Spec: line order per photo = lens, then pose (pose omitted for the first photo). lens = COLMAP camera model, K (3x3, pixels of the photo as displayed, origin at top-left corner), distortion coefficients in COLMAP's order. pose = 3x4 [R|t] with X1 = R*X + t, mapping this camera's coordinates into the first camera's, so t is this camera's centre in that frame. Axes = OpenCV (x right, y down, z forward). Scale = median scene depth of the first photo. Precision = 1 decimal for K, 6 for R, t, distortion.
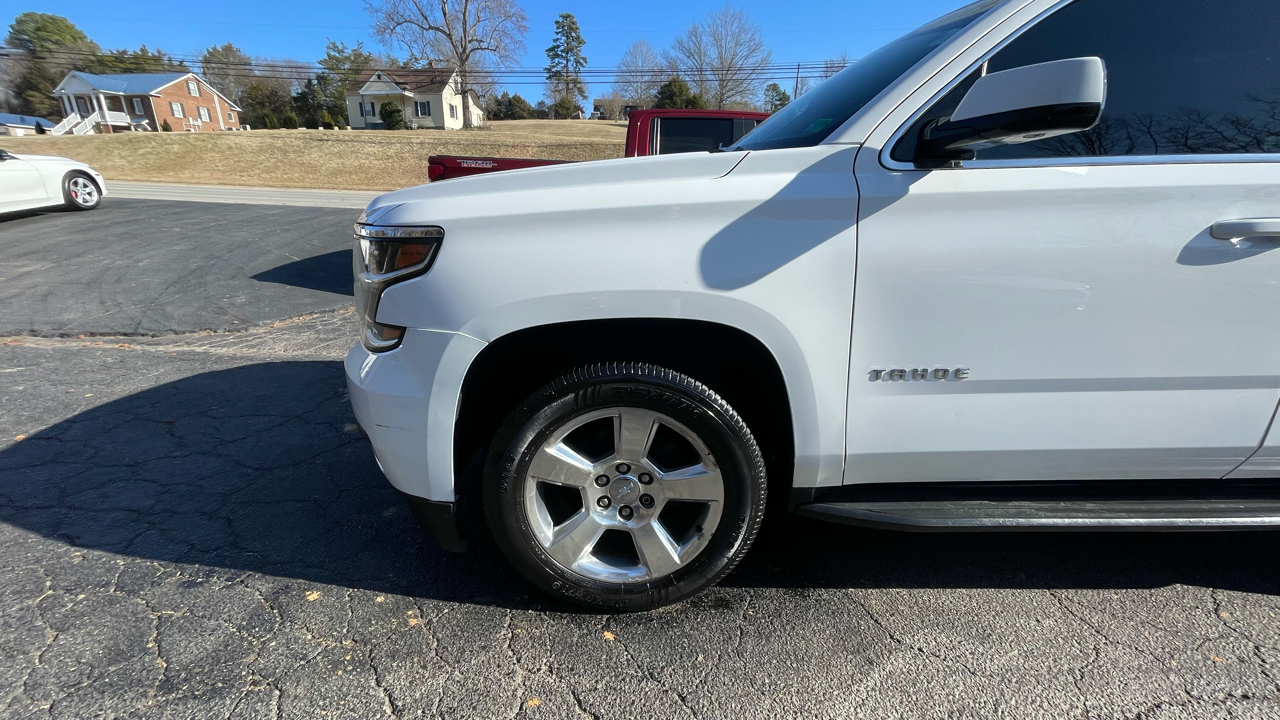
lens RADIAL K [[513.1, 0, 641.9], [0, 513.1, 360.7], [0, 0, 1]] dist [-0.002158, -0.000177]
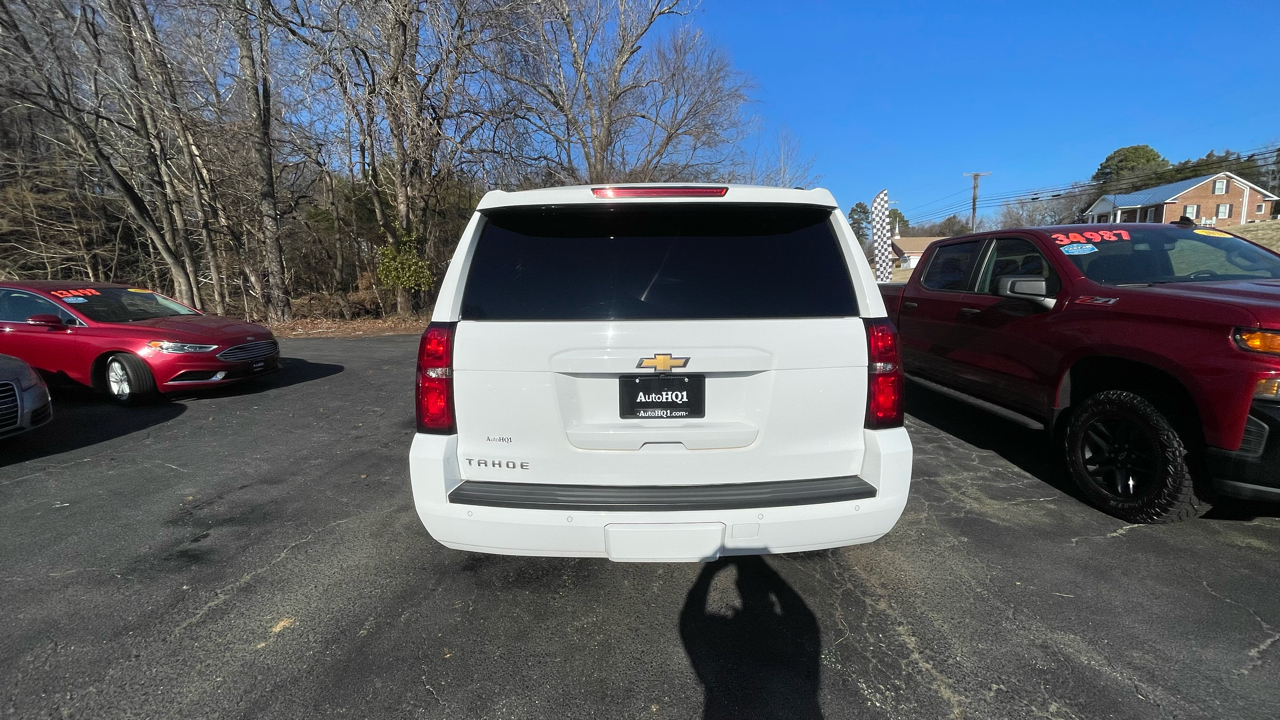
lens RADIAL K [[513.1, 0, 642.8], [0, 513.1, 363.3], [0, 0, 1]] dist [-0.002158, -0.000177]
pose [[0.009609, 0.124557, -0.992166, 0.158739], [-0.298372, 0.947369, 0.116044, -0.025084], [0.954401, 0.294919, 0.046267, 0.061414]]
